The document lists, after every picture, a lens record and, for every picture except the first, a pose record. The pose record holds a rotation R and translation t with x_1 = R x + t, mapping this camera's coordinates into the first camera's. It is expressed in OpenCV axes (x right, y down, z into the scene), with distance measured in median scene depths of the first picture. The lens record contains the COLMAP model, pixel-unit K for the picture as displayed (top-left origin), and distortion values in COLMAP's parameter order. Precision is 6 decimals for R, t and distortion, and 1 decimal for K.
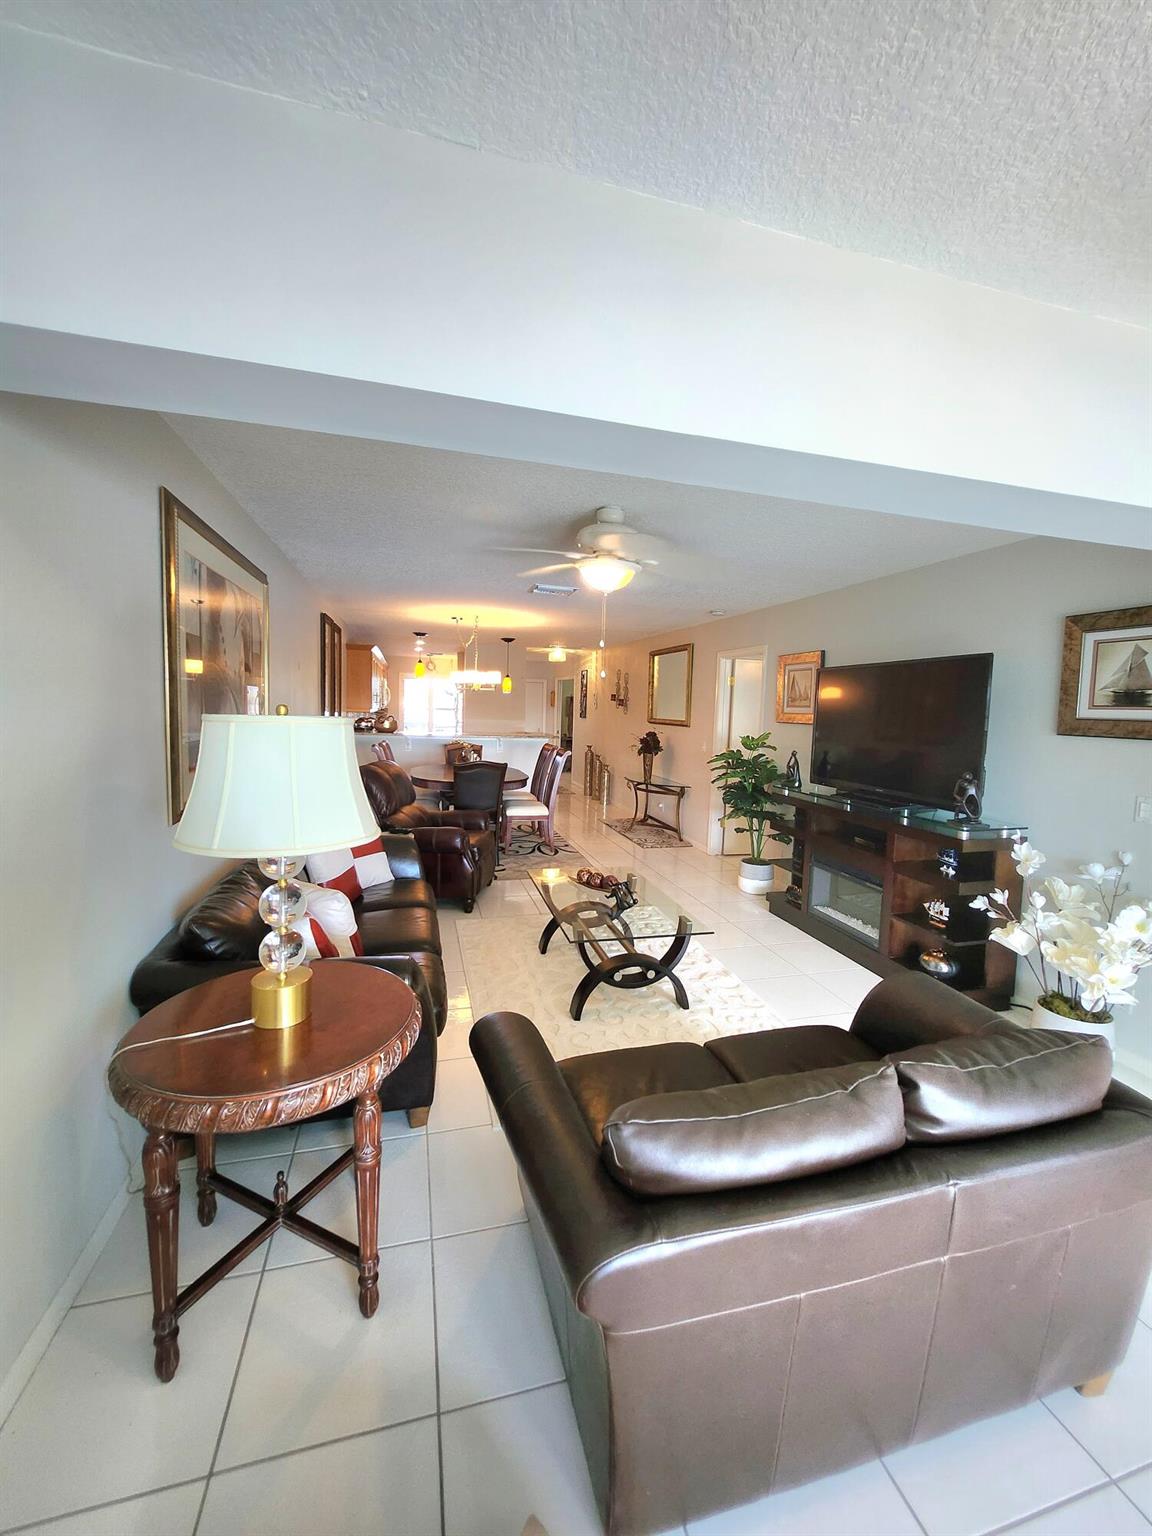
lens RADIAL K [[607.6, 0, 574.2], [0, 607.6, 760.1], [0, 0, 1]] dist [-0.005597, 0.001816]
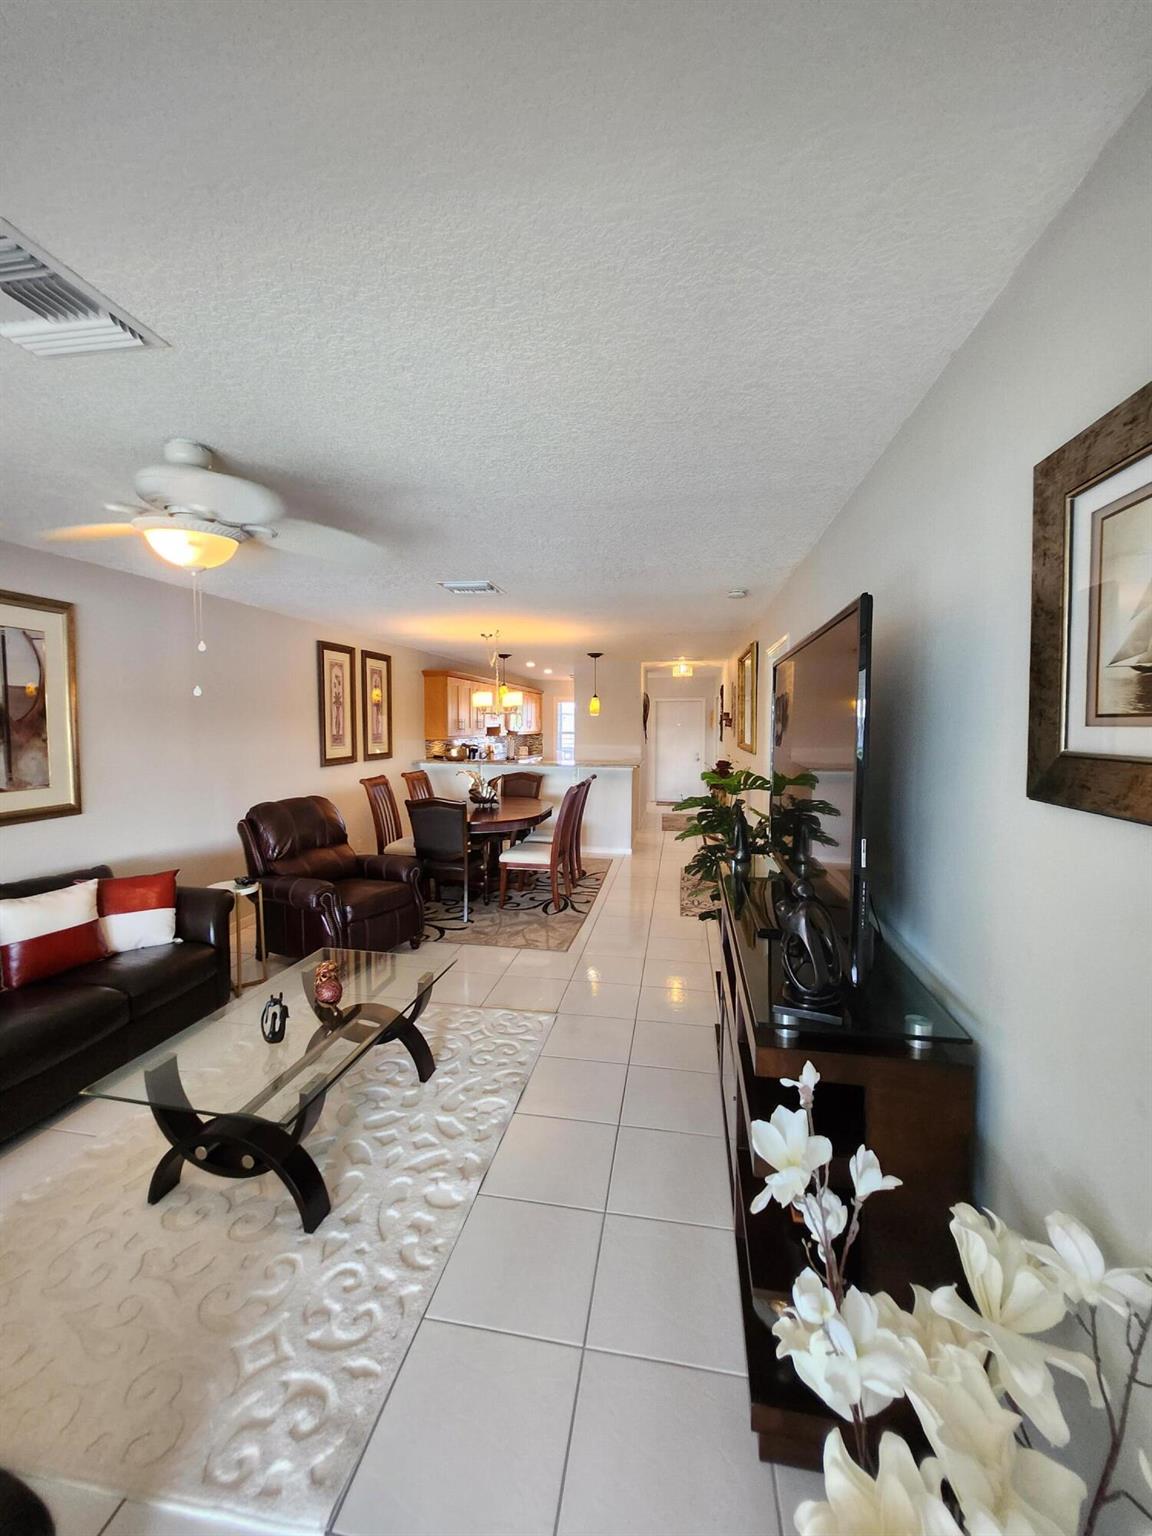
lens RADIAL K [[607.6, 0, 574.0], [0, 607.6, 758.5], [0, 0, 1]] dist [-0.005597, 0.001816]
pose [[0.905348, -0.000889, -0.424671, 0.720772], [-0.015183, 0.999291, -0.034459, -0.049486], [0.424400, 0.037645, 0.904692, 0.573023]]
